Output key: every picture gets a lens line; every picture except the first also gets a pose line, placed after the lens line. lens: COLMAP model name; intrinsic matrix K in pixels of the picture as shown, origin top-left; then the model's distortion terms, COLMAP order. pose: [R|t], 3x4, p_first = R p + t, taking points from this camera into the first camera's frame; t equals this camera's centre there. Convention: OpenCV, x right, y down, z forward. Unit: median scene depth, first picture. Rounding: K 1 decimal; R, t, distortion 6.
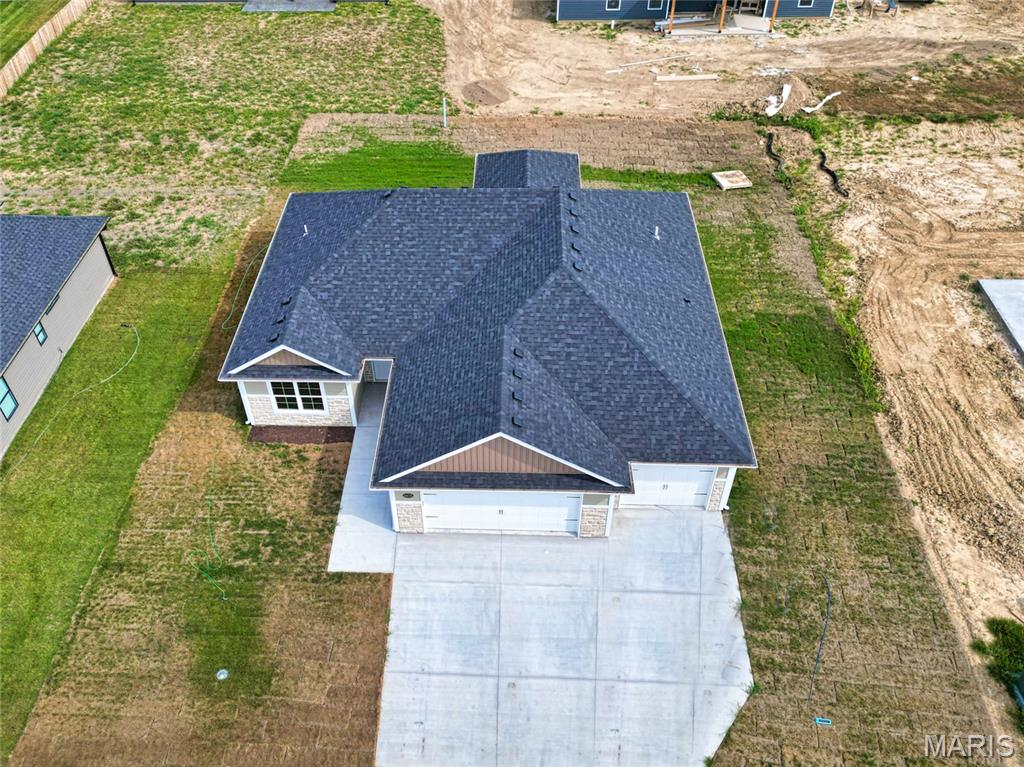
lens RADIAL K [[857.2, 0, 509.4], [0, 857.2, 425.5], [0, 0, 1]] dist [0.053989, -0.002002]
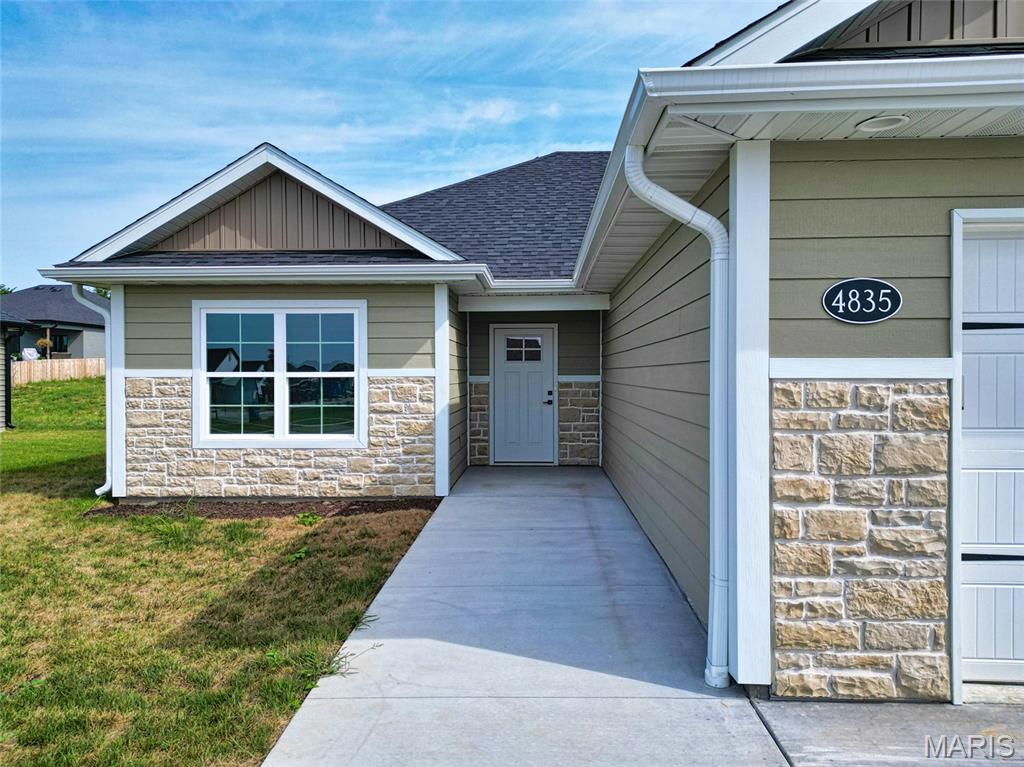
lens RADIAL K [[707.4, 0, 519.1], [0, 707.4, 384.5], [0, 0, 1]] dist [0.025656, -0.006204]
pose [[0.999944, -0.002808, -0.010189, -0.163989], [-0.004979, 0.725230, -0.688488, 0.163695], [0.009323, 0.688501, 0.725176, 0.865450]]
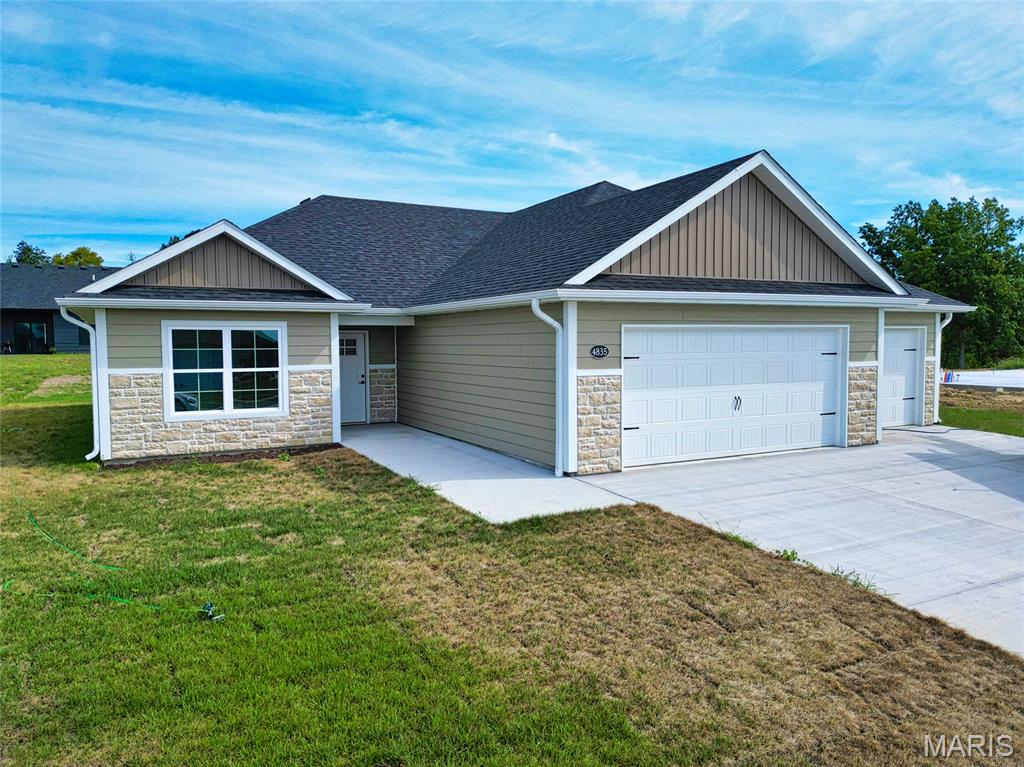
lens RADIAL K [[707.4, 0, 519.1], [0, 707.4, 384.5], [0, 0, 1]] dist [0.025656, -0.006204]
pose [[0.862847, -0.033512, 0.504352, -0.328767], [0.356873, 0.747014, -0.560903, 0.276931], [-0.357961, 0.663963, 0.656519, 0.727326]]
